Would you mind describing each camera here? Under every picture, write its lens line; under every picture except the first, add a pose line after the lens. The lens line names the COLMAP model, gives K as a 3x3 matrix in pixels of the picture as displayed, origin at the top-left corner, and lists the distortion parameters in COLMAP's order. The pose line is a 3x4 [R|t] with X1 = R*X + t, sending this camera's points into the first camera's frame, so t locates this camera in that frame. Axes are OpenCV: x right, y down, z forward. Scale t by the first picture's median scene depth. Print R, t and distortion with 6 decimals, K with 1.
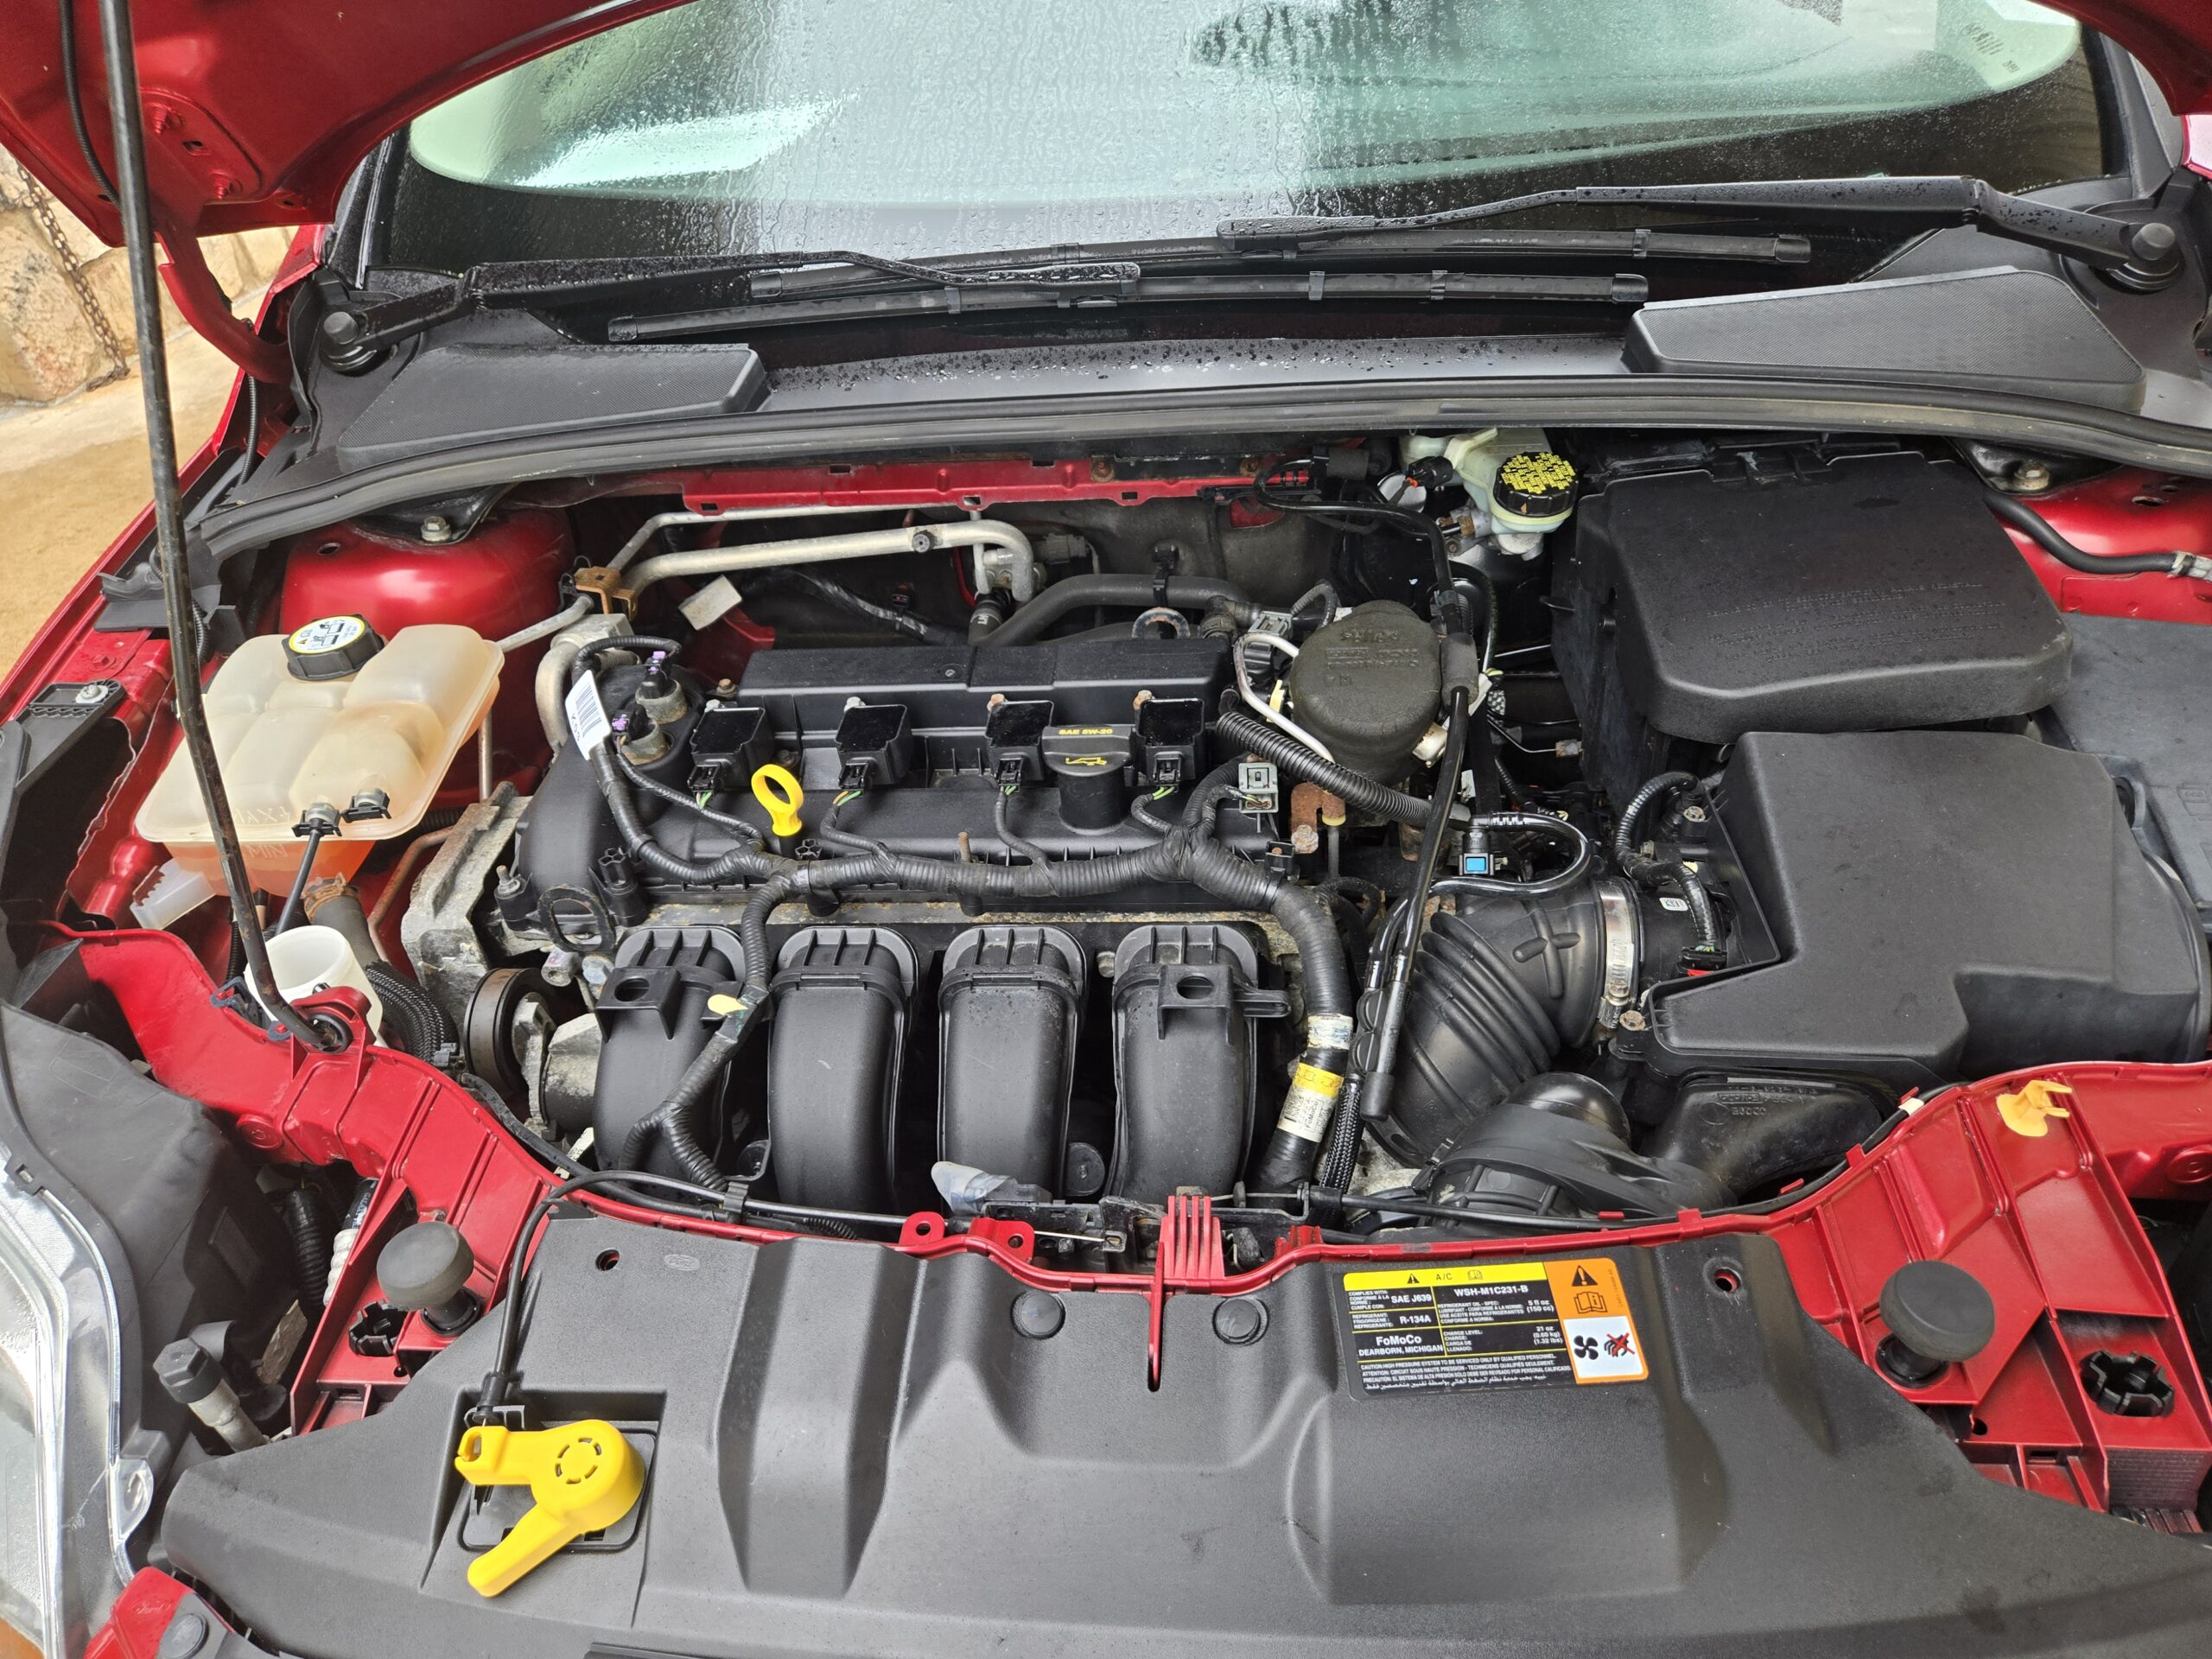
lens RADIAL K [[1457.0, 0, 1097.1], [0, 1457.0, 823.9], [0, 0, 1]] dist [0.078911, -0.061701]
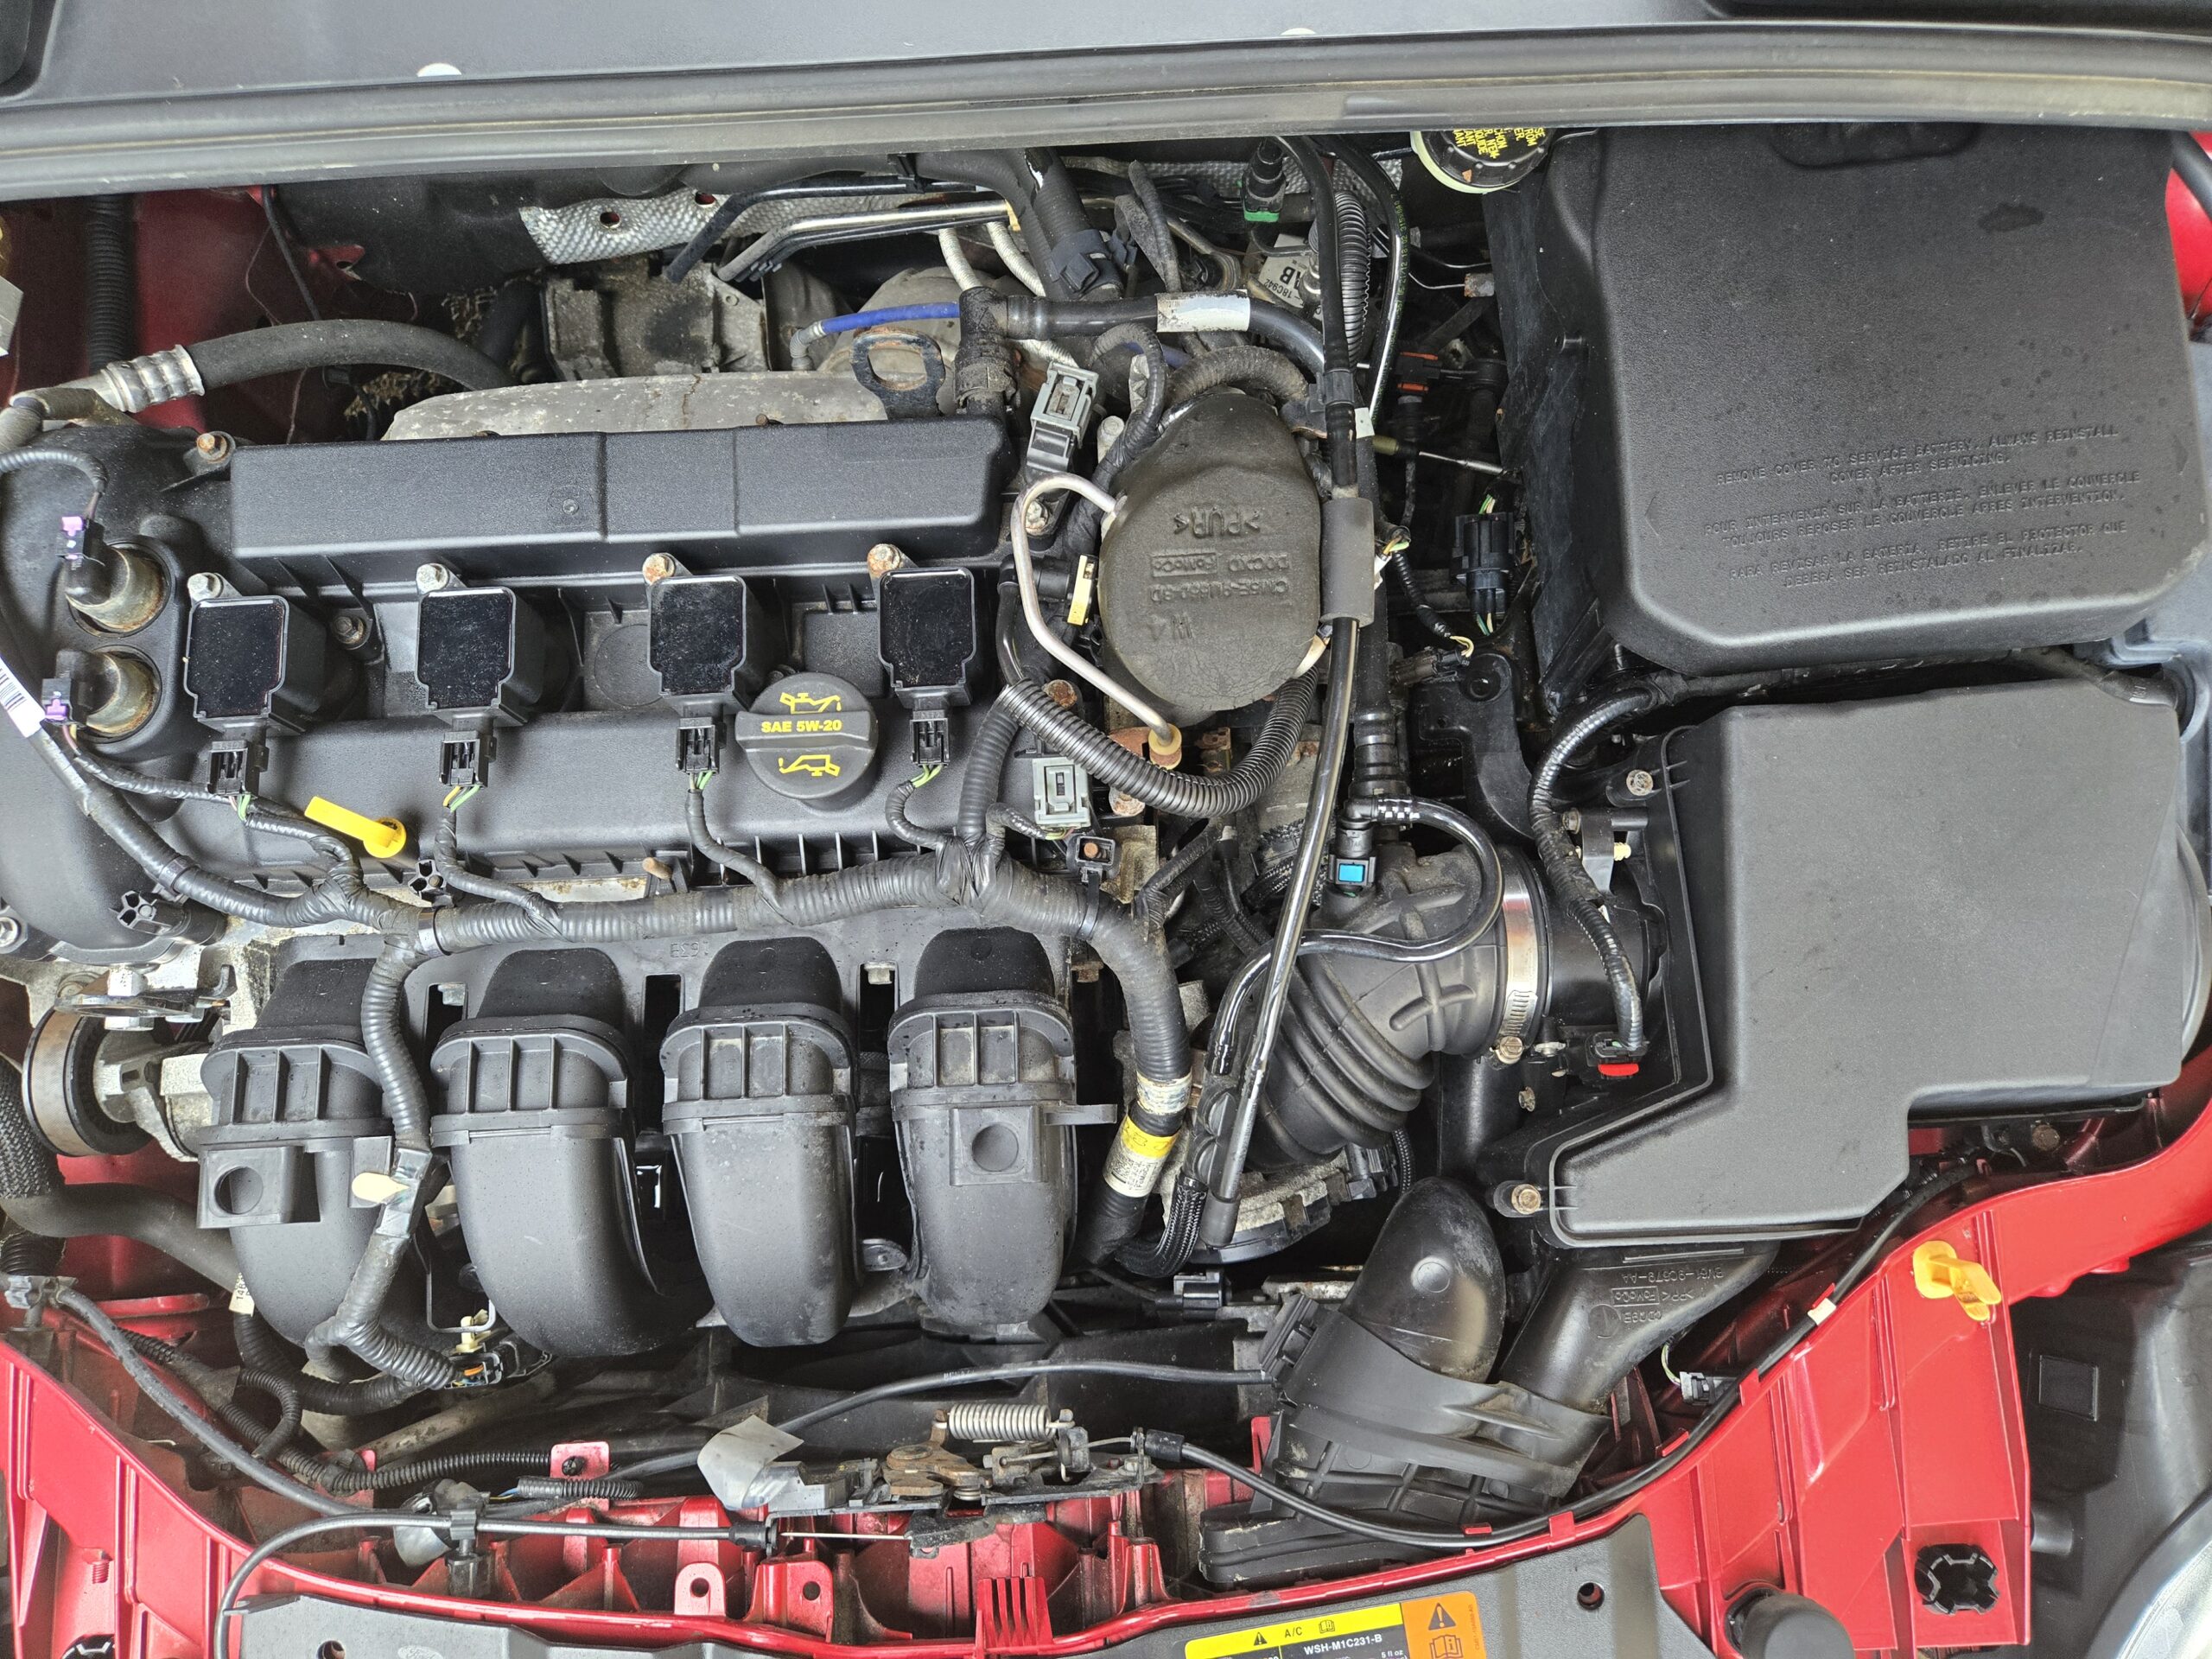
lens RADIAL K [[1474.8, 0, 1116.5], [0, 1474.8, 831.5], [0, 0, 1]] dist [0.070493, -0.065323]
pose [[0.989517, -0.112928, 0.090017, 0.065970], [0.029138, 0.766619, 0.641440, -0.437552], [-0.141446, -0.632093, 0.761873, 0.410453]]
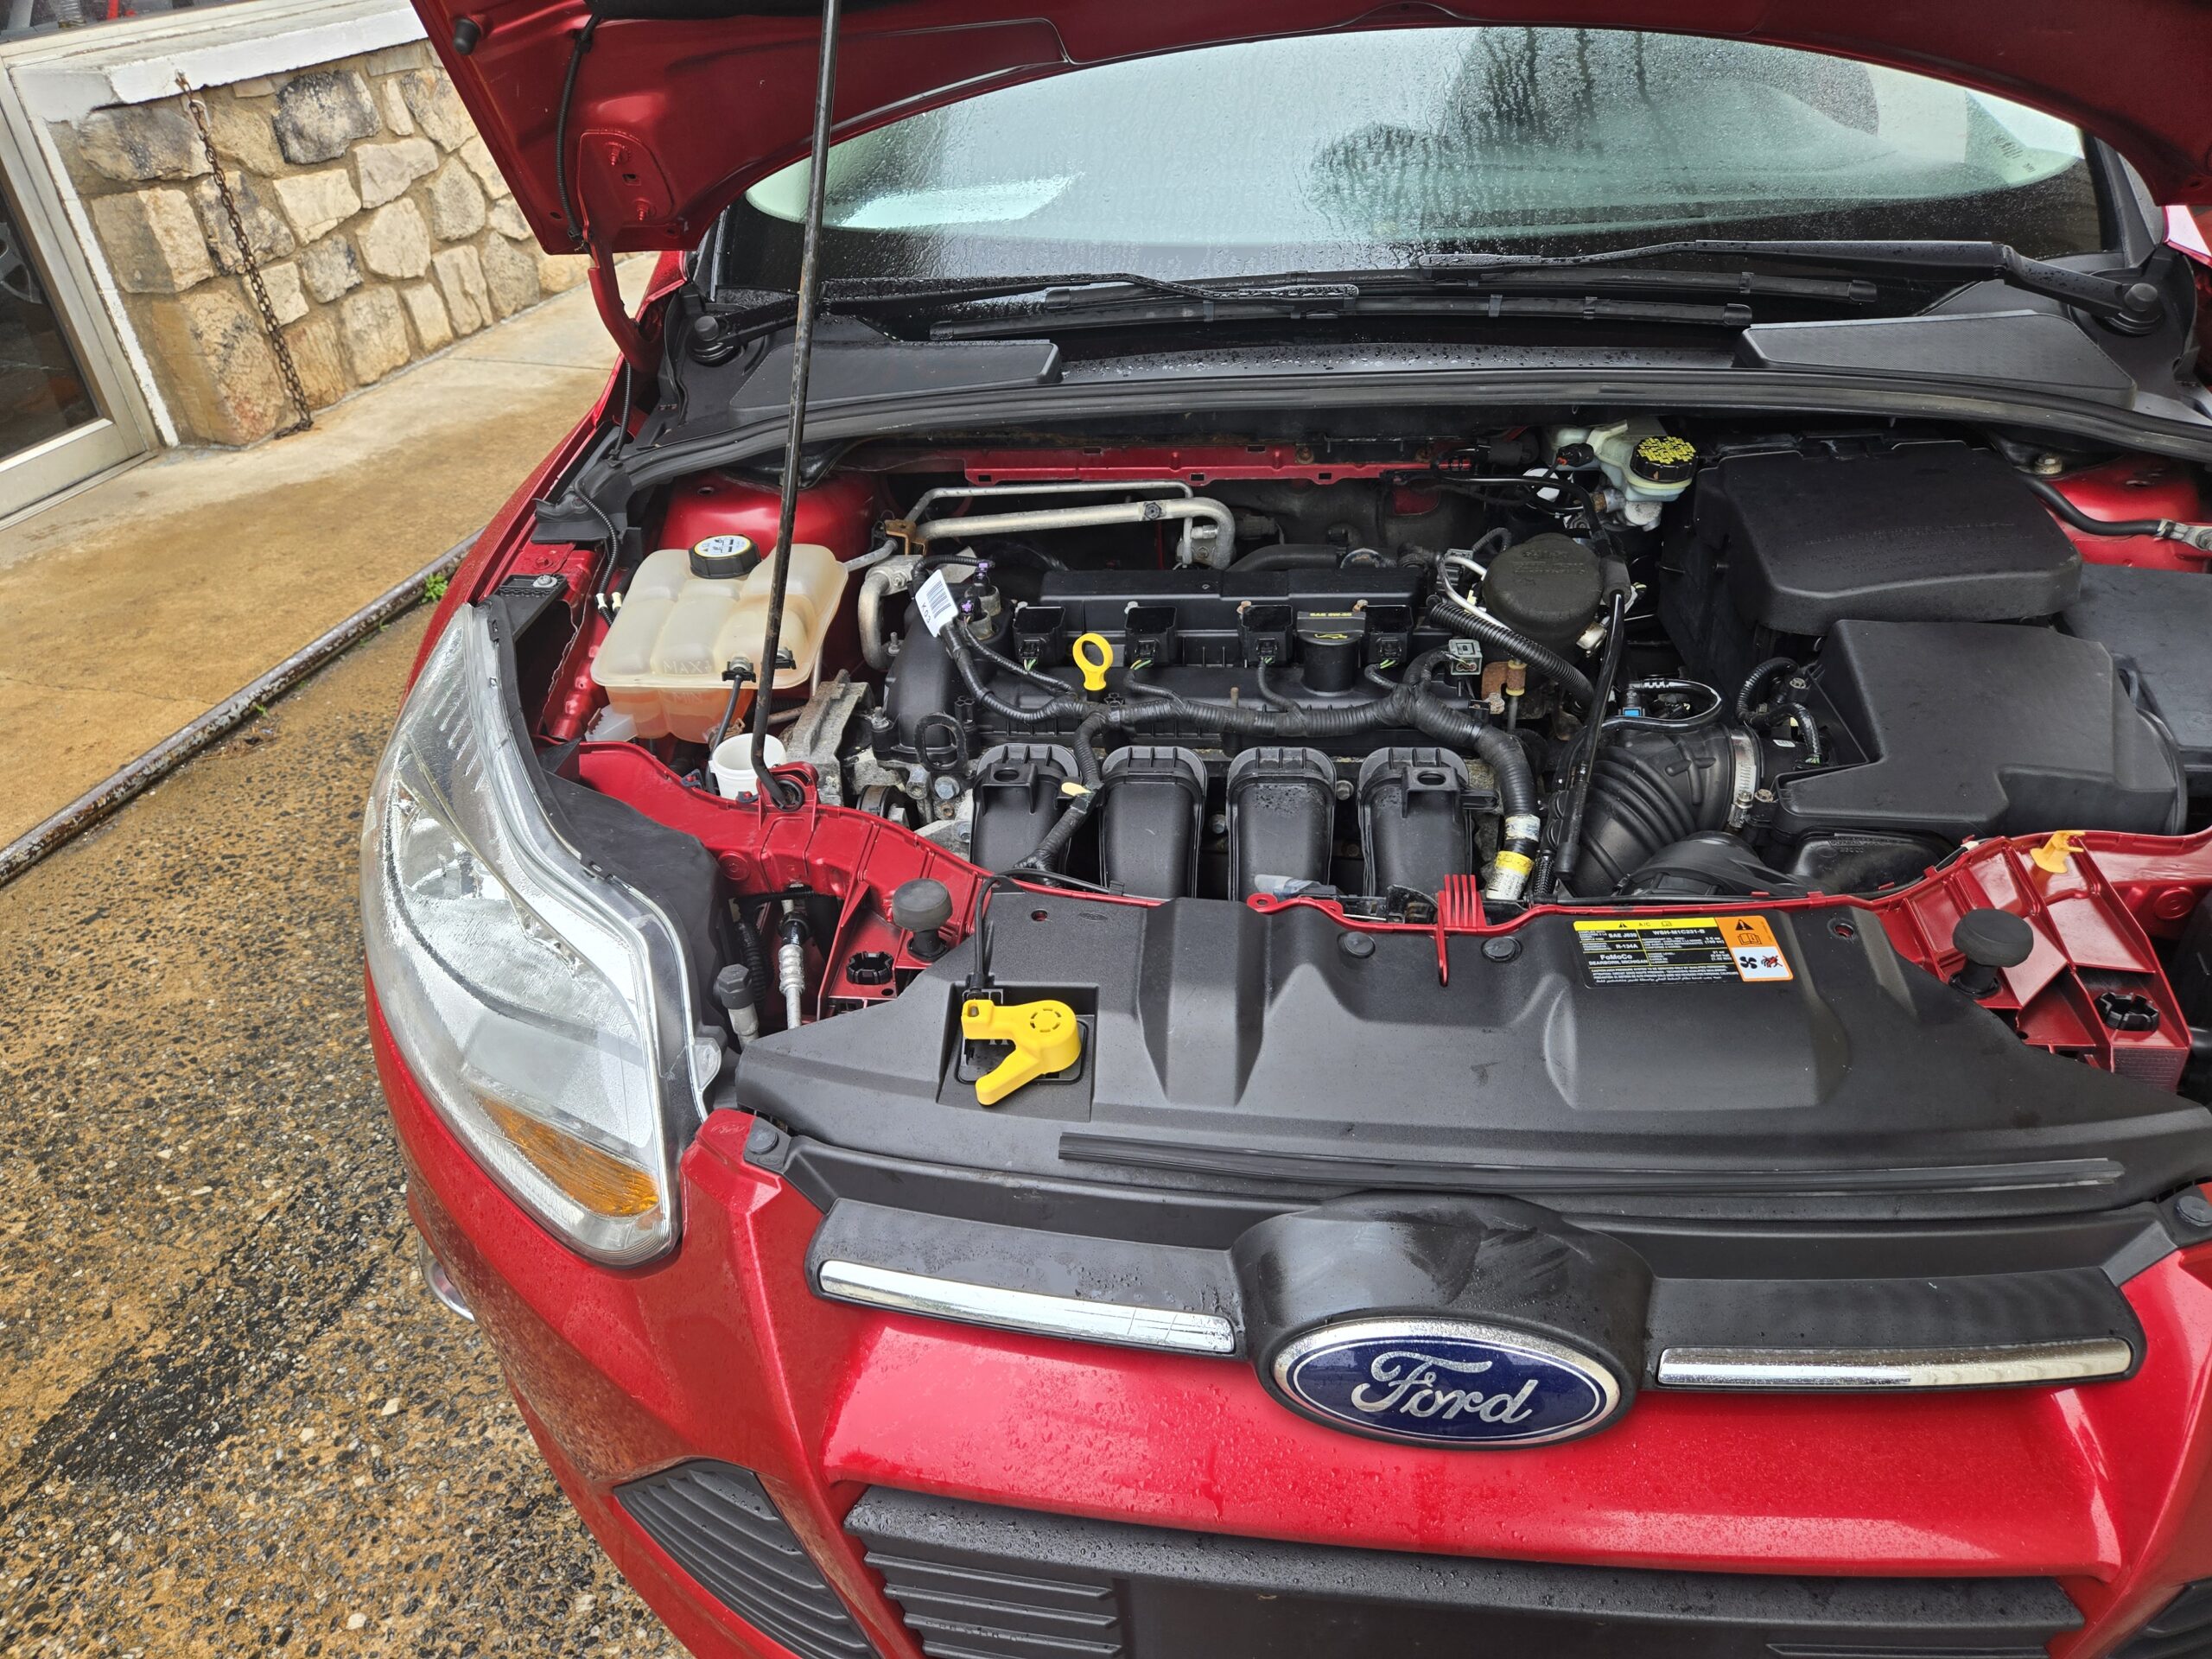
lens RADIAL K [[1438.6, 0, 1108.3], [0, 1438.6, 829.4], [0, 0, 1]] dist [0.087479, -0.068557]
pose [[0.999300, 0.037300, -0.002968, -0.188865], [-0.037417, 0.996726, -0.071668, 0.221257], [0.000285, 0.071729, 0.997424, -0.278867]]
